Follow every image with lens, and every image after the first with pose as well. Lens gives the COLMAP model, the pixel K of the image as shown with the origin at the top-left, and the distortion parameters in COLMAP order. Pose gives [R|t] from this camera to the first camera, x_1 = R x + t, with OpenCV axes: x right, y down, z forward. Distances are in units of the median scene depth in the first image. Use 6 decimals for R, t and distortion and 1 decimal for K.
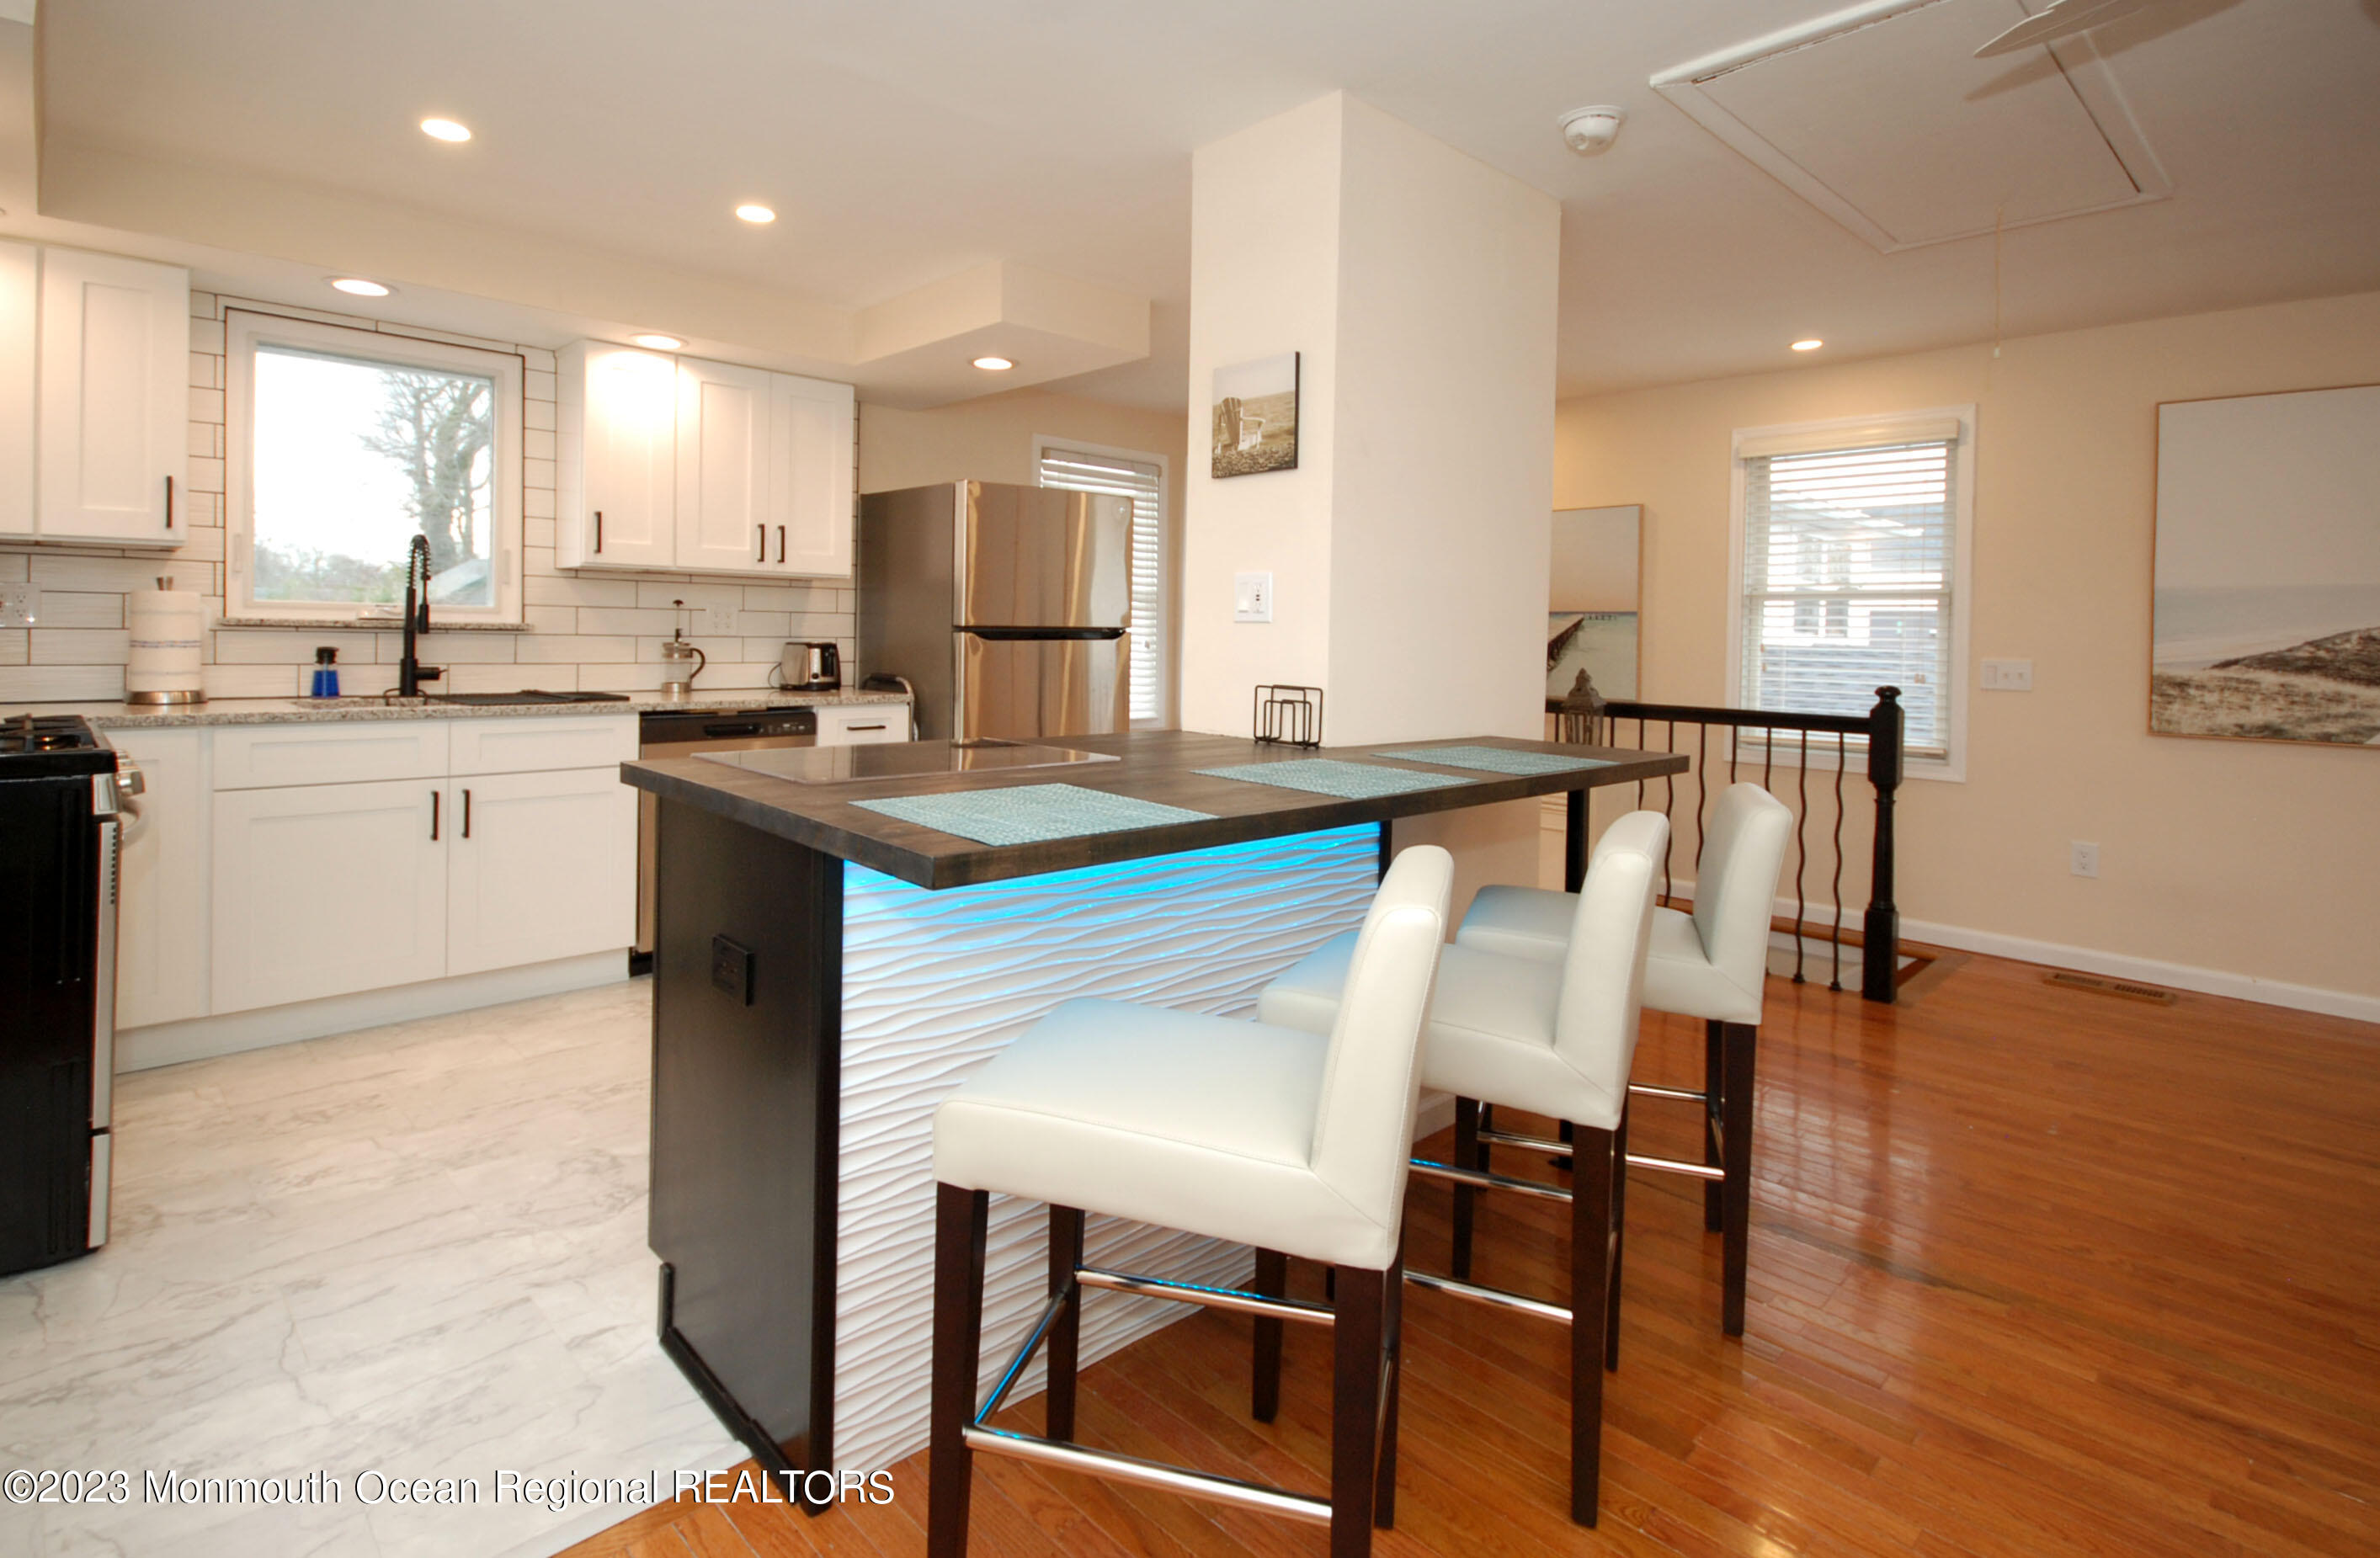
lens RADIAL K [[1182.7, 0, 1196.3], [0, 1182.7, 648.2], [0, 0, 1]] dist [0.001220, -0.001347]
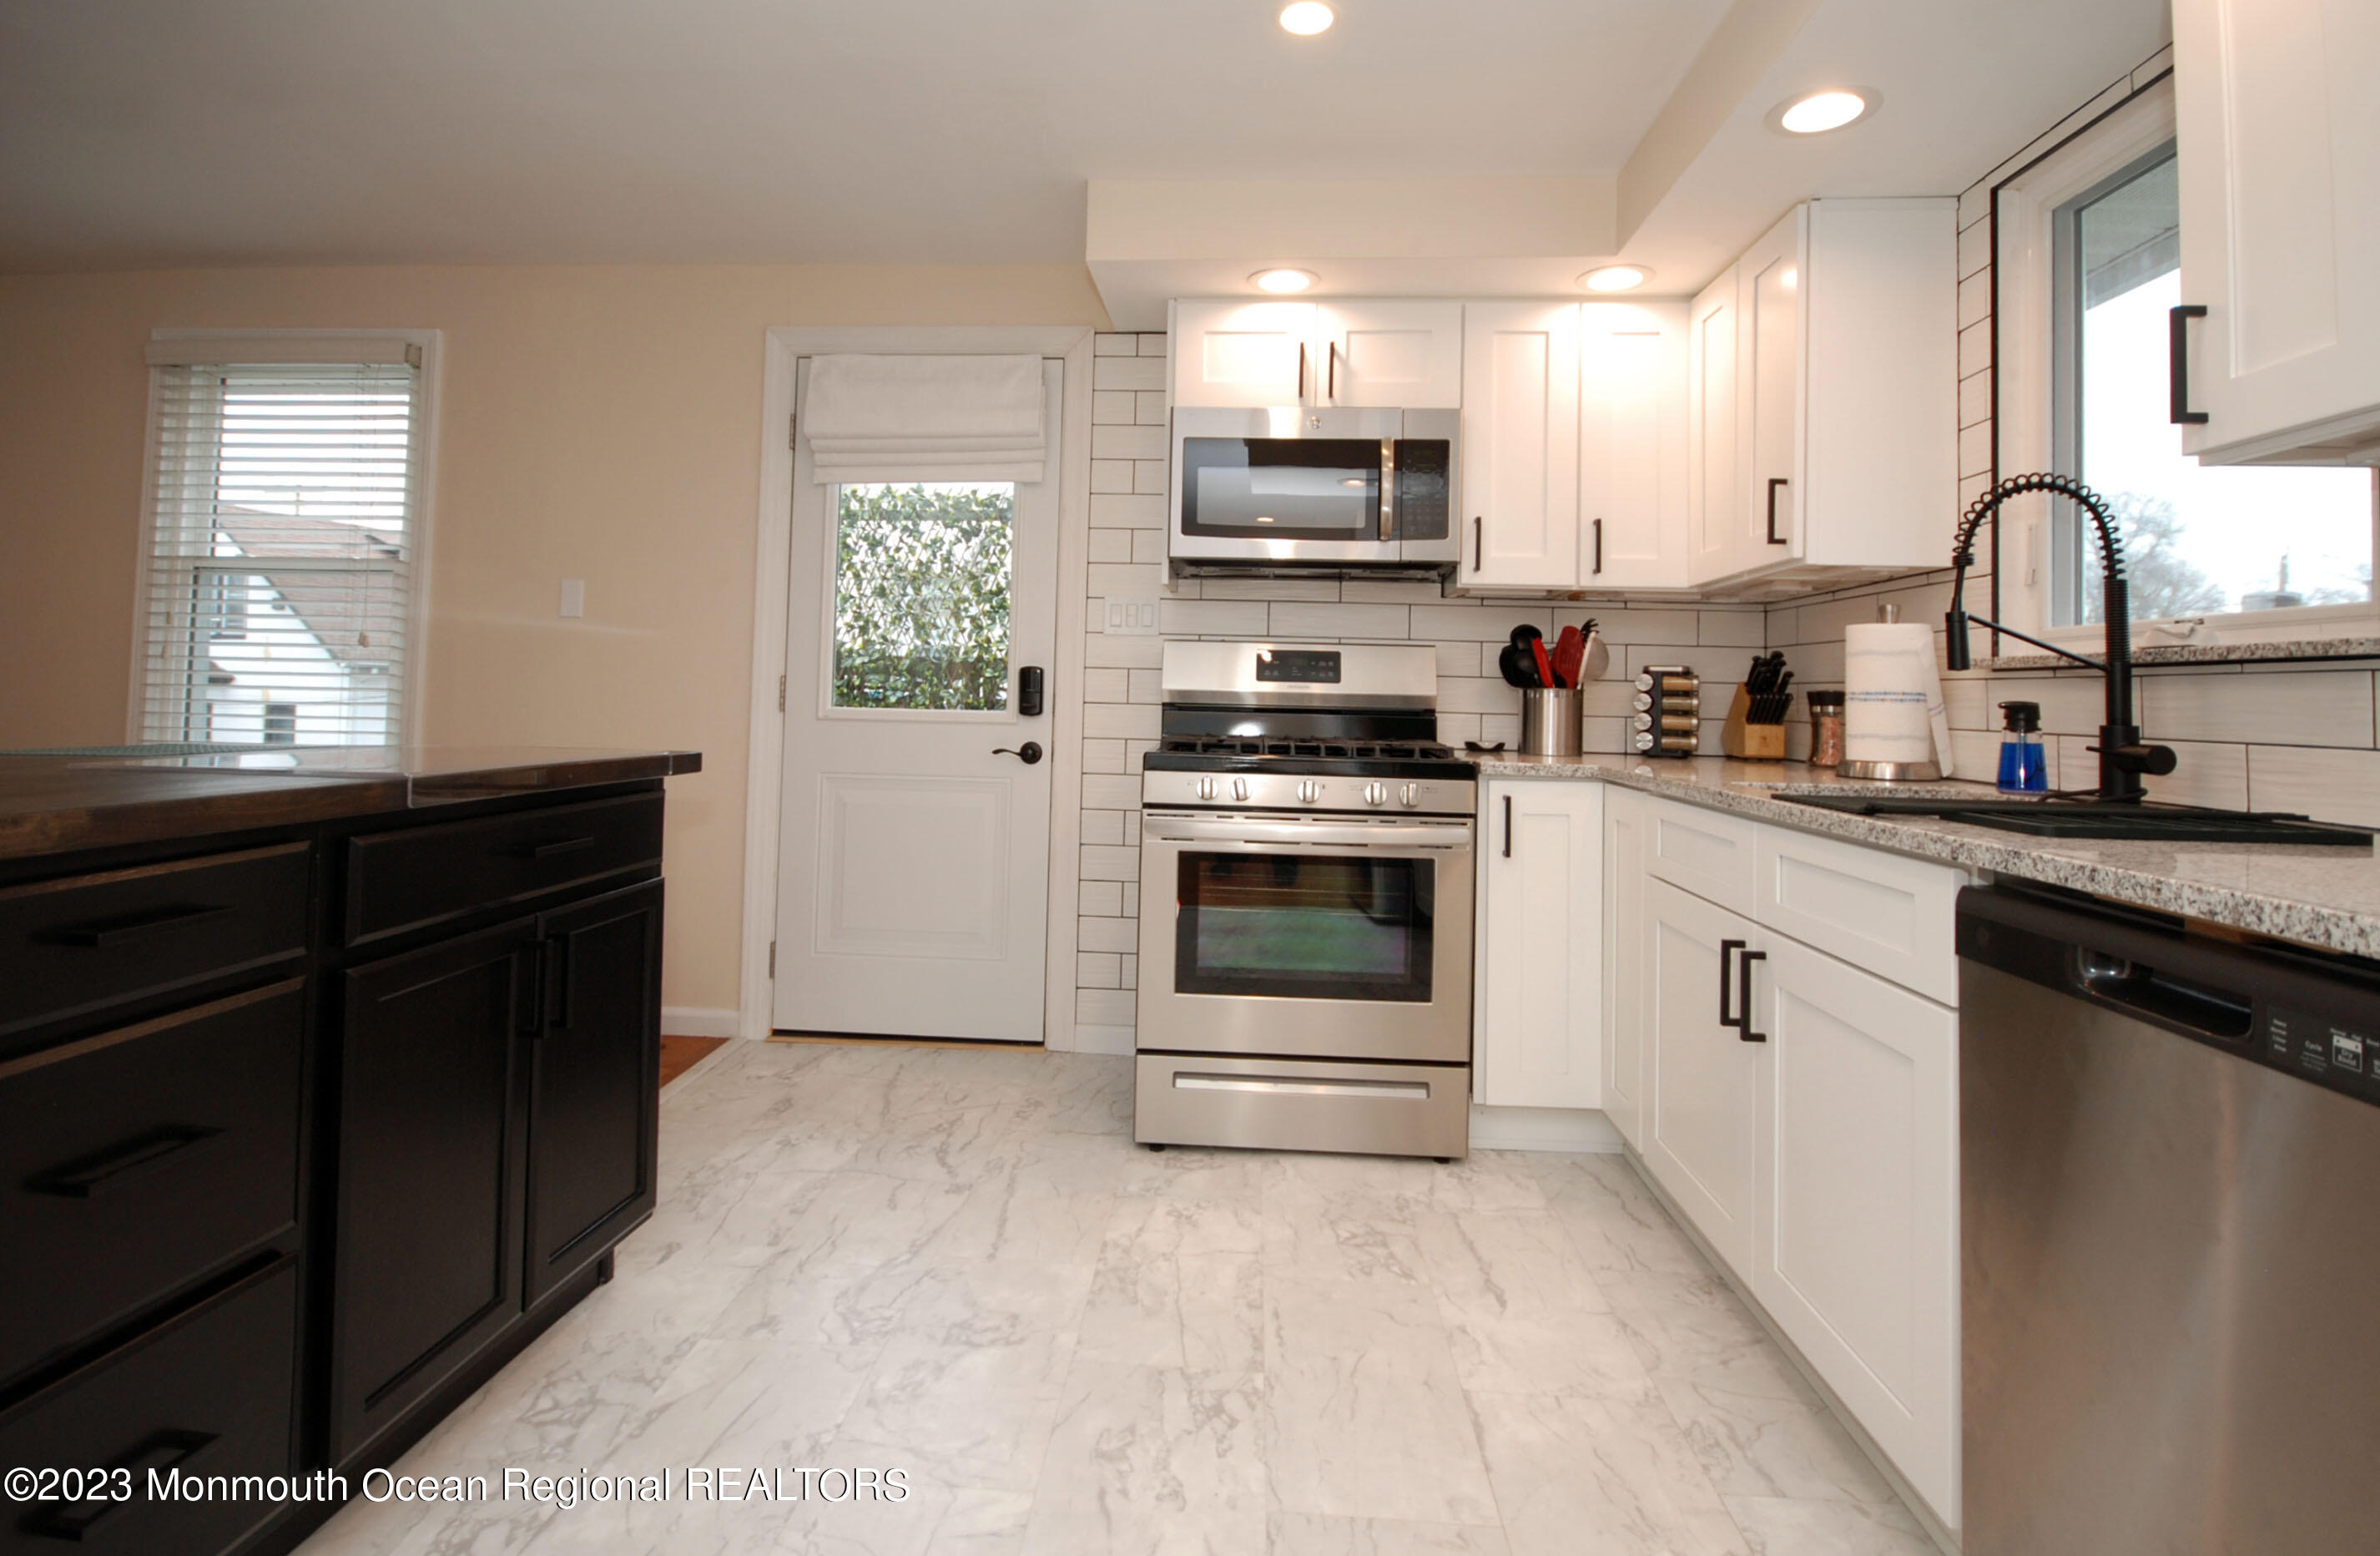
lens RADIAL K [[1170.1, 0, 1169.5], [0, 1170.1, 657.3], [0, 0, 1]] dist [0.000217, 0.000282]
pose [[-0.756902, -0.056254, -0.651103, -0.054924], [-0.042768, 0.998416, -0.036544, 0.014900], [0.652127, 0.000186, -0.758109, 1.089875]]
